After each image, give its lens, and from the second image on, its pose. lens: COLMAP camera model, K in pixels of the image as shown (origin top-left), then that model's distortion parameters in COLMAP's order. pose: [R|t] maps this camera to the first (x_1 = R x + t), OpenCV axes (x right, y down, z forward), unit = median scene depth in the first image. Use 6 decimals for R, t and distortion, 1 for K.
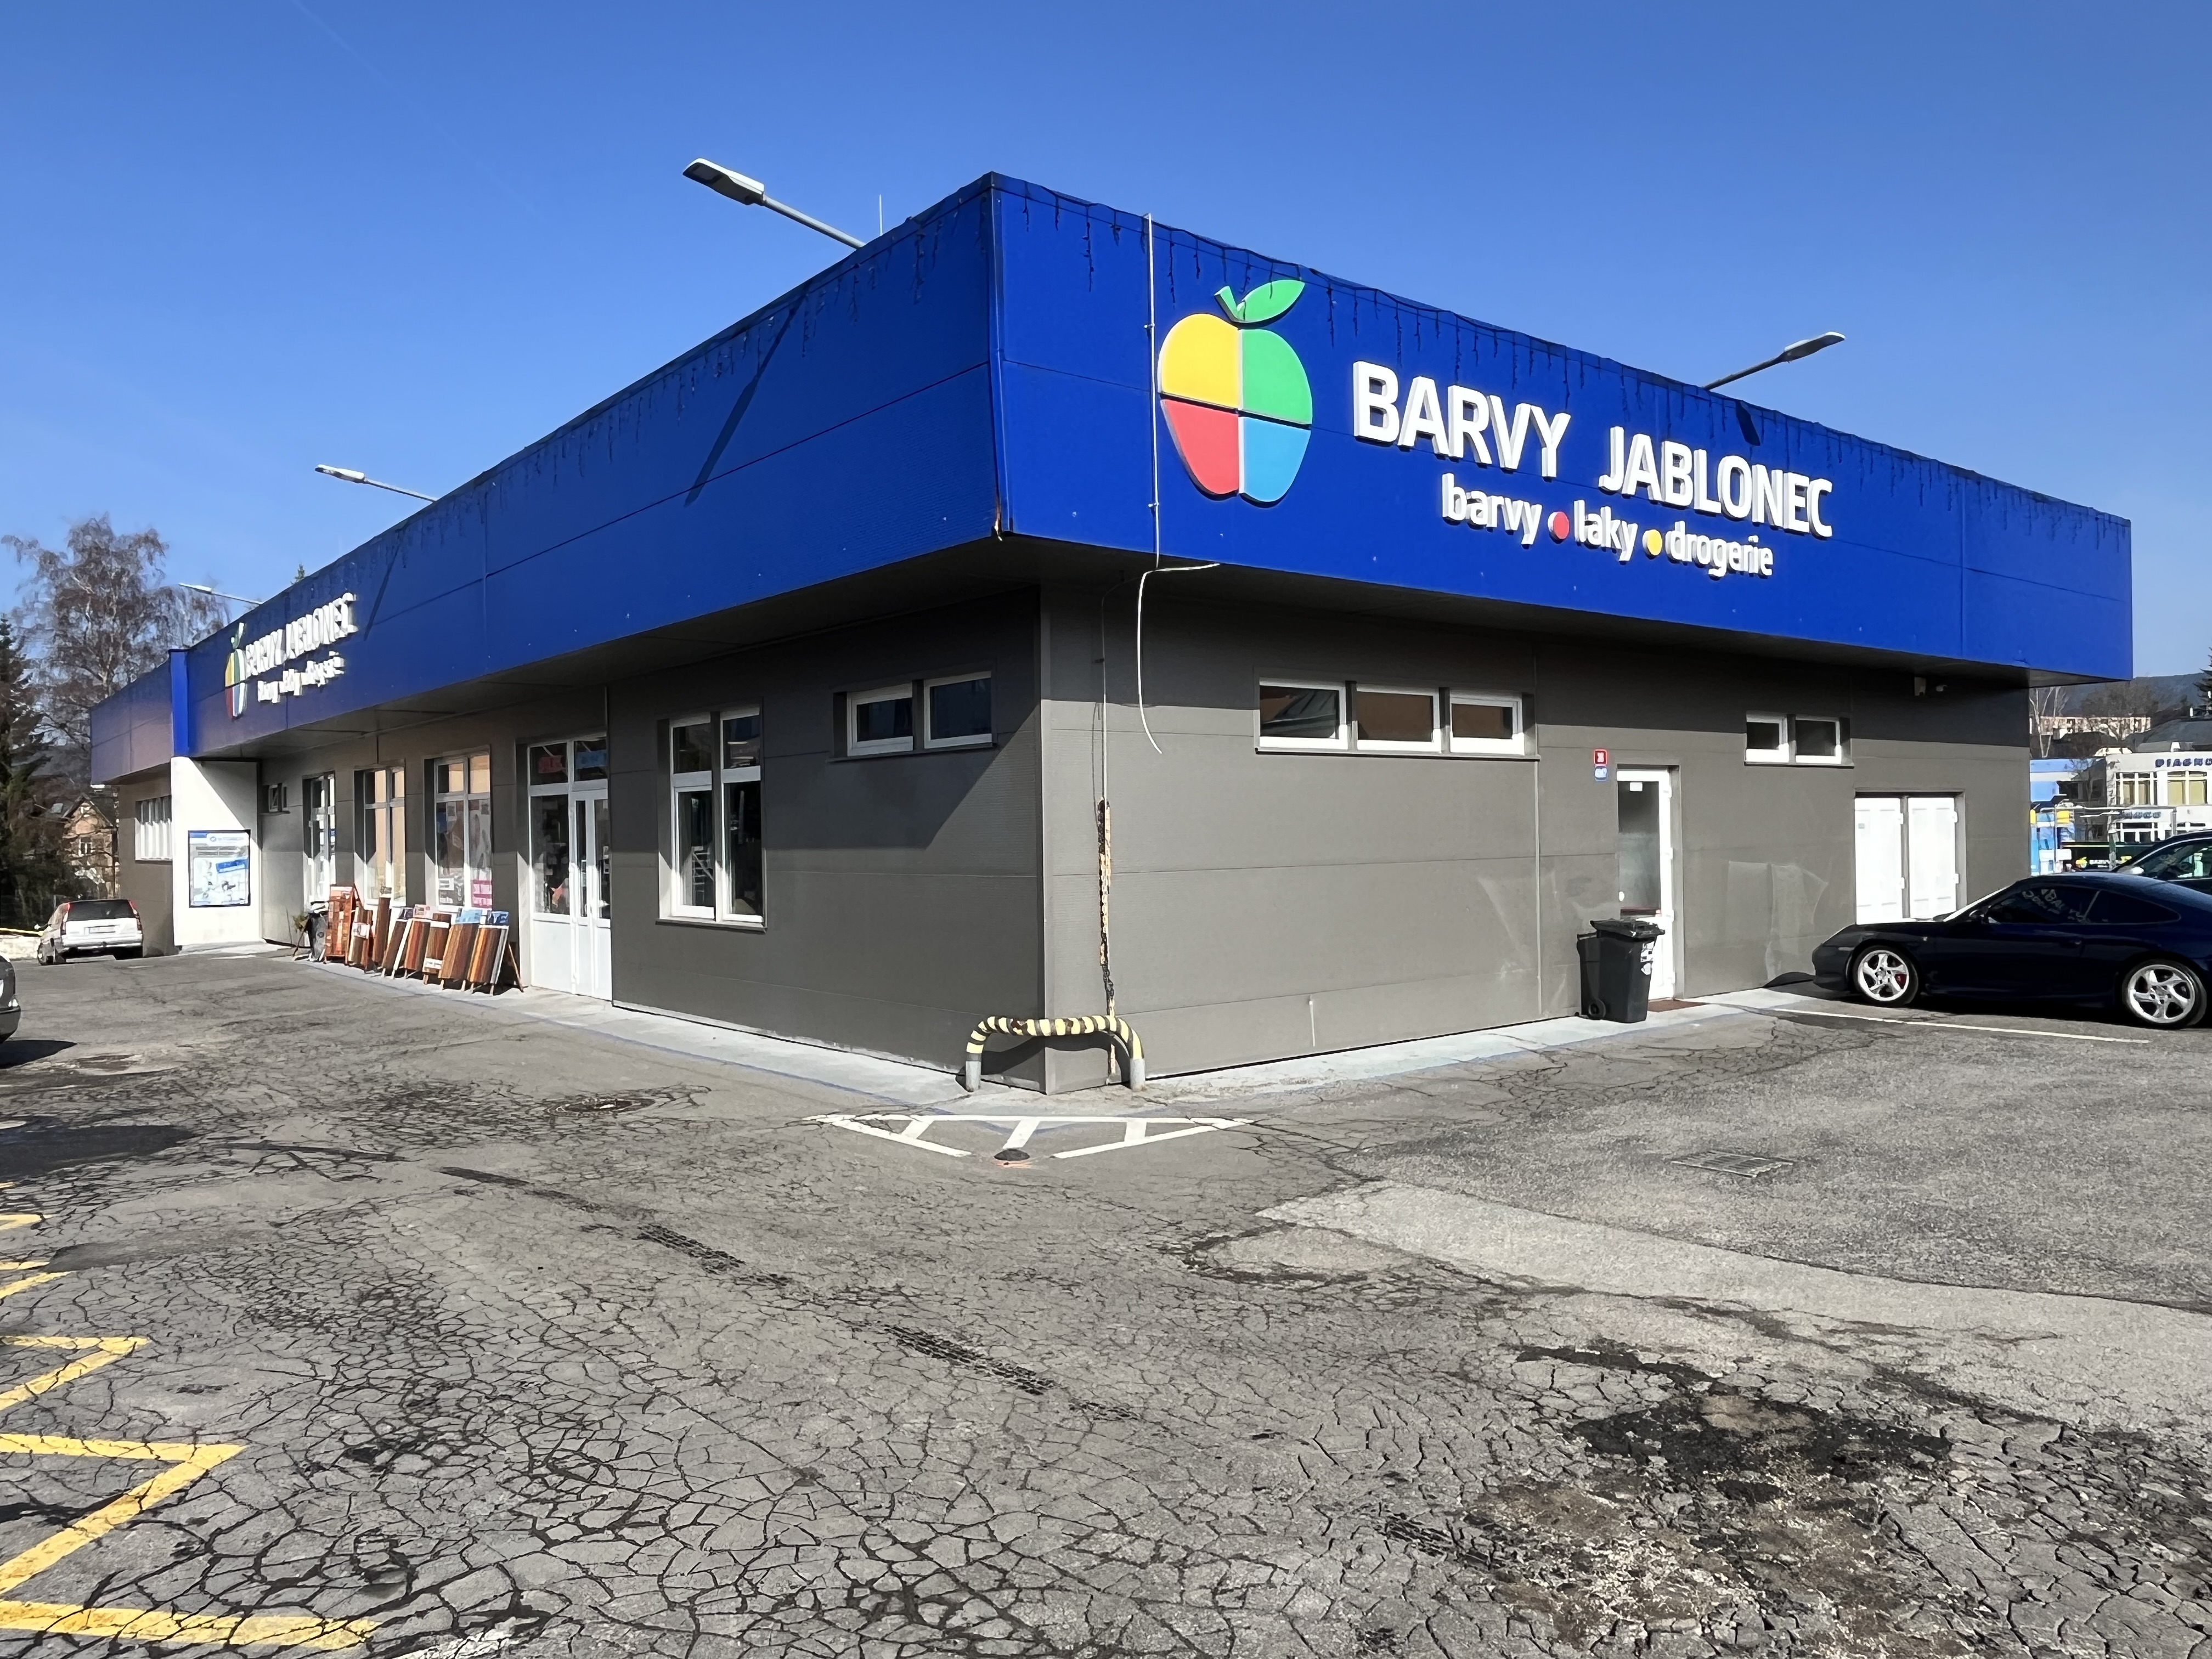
lens RADIAL K [[1558.5, 0, 1105.1], [0, 1558.5, 836.7], [0, 0, 1]] dist [-0.001847, -0.001613]
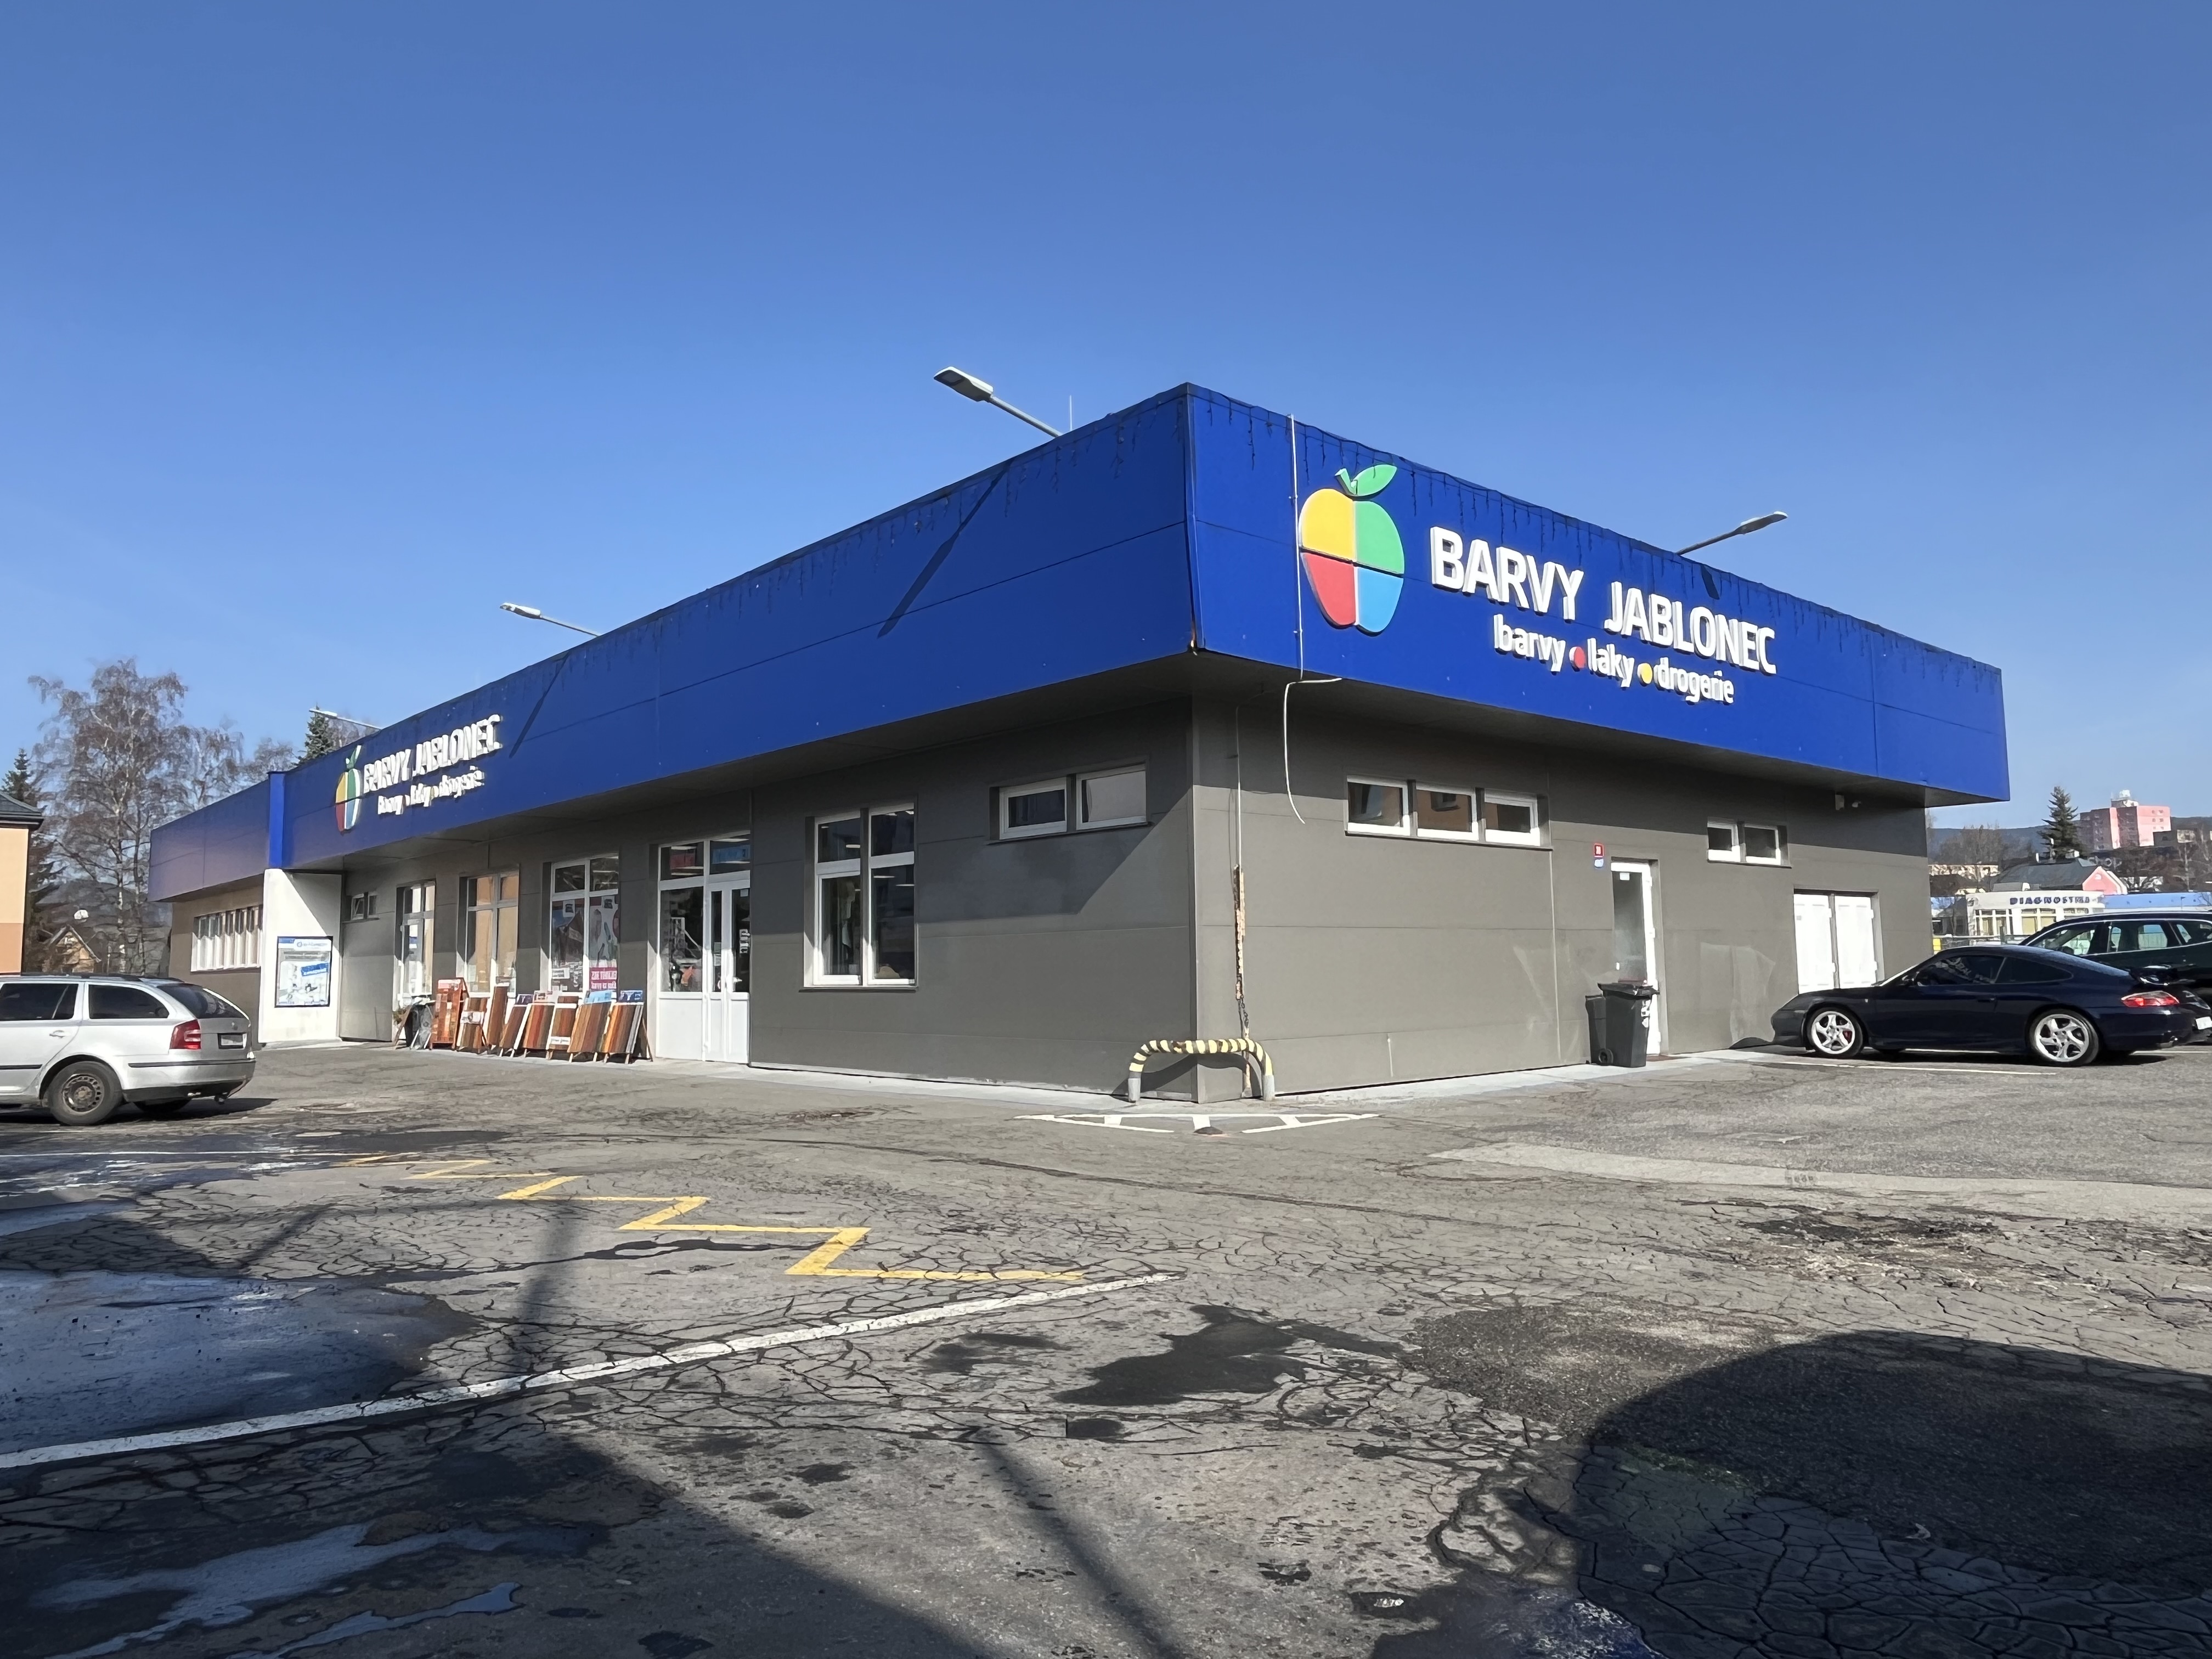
lens RADIAL K [[1478.9, 0, 1106.0], [0, 1478.9, 829.5], [0, 0, 1]] dist [-0.000912, -0.002620]
pose [[0.998875, 0.005541, 0.047096, -0.136949], [-0.000878, 0.995142, -0.098451, 0.053505], [-0.047413, 0.098299, 0.994027, -0.147386]]
